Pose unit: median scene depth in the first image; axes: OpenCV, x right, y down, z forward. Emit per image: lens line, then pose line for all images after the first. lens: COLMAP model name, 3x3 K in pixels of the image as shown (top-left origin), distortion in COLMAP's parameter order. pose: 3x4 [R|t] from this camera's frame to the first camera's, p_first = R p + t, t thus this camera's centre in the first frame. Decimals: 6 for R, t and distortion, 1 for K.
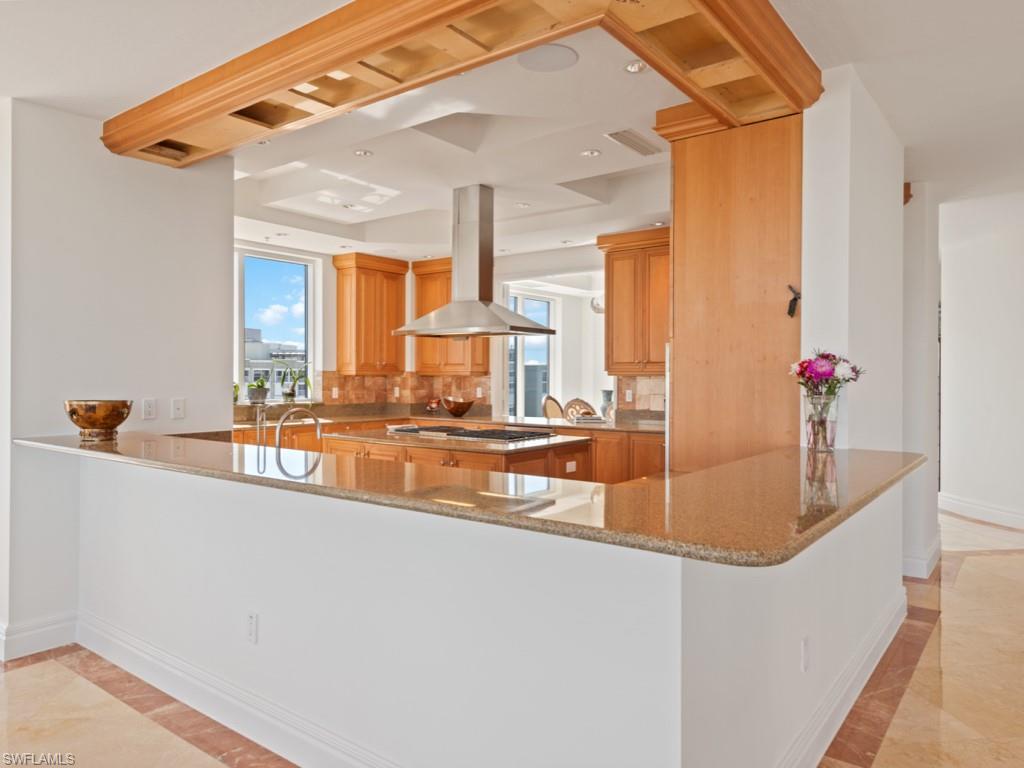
lens RADIAL K [[700.1, 0, 512.0], [0, 700.1, 384.0], [0, 0, 1]] dist [0.000837, 0.000321]
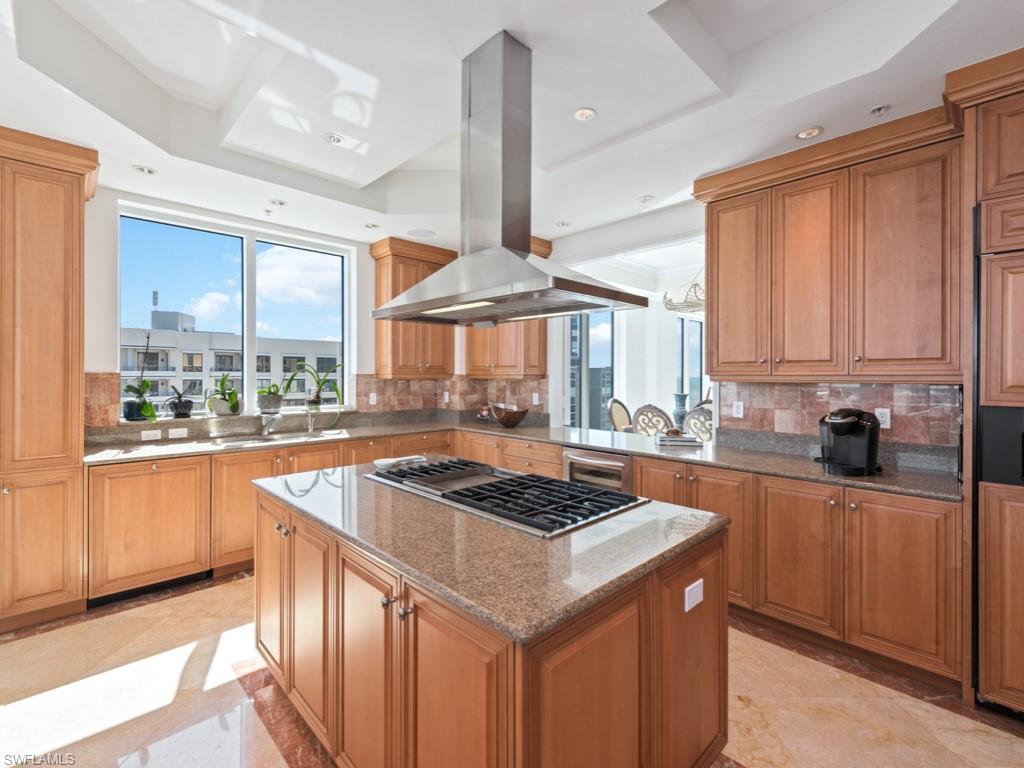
lens RADIAL K [[467.5, 0, 510.1], [0, 467.5, 378.0], [0, 0, 1]] dist [0.004491, -0.000522]
pose [[0.988580, -0.000473, -0.150696, 0.009293], [-0.000450, 0.999981, -0.006092, -0.010268], [0.150696, 0.006090, 0.988561, 0.433672]]
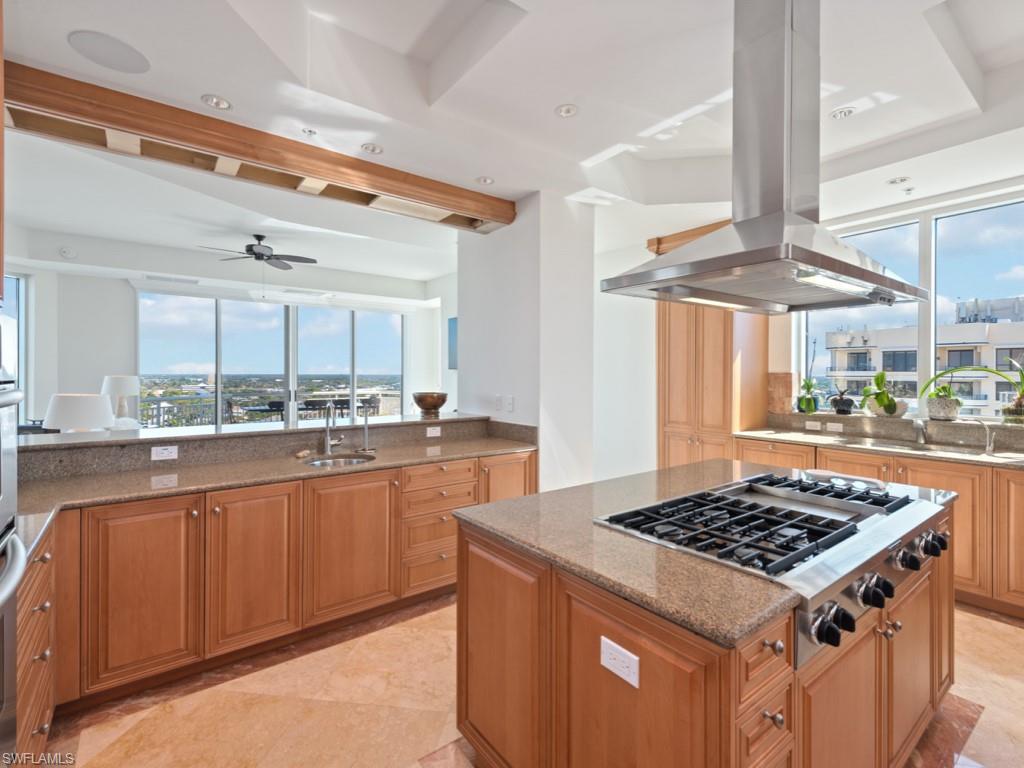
lens RADIAL K [[482.1, 0, 516.2], [0, 482.1, 374.1], [0, 0, 1]] dist [-0.000784, -0.000415]
pose [[-0.261625, -0.004273, -0.965160, 0.202726], [-0.013131, 0.999913, -0.000868, -0.011269], [0.965080, 0.012447, -0.261659, 0.637513]]
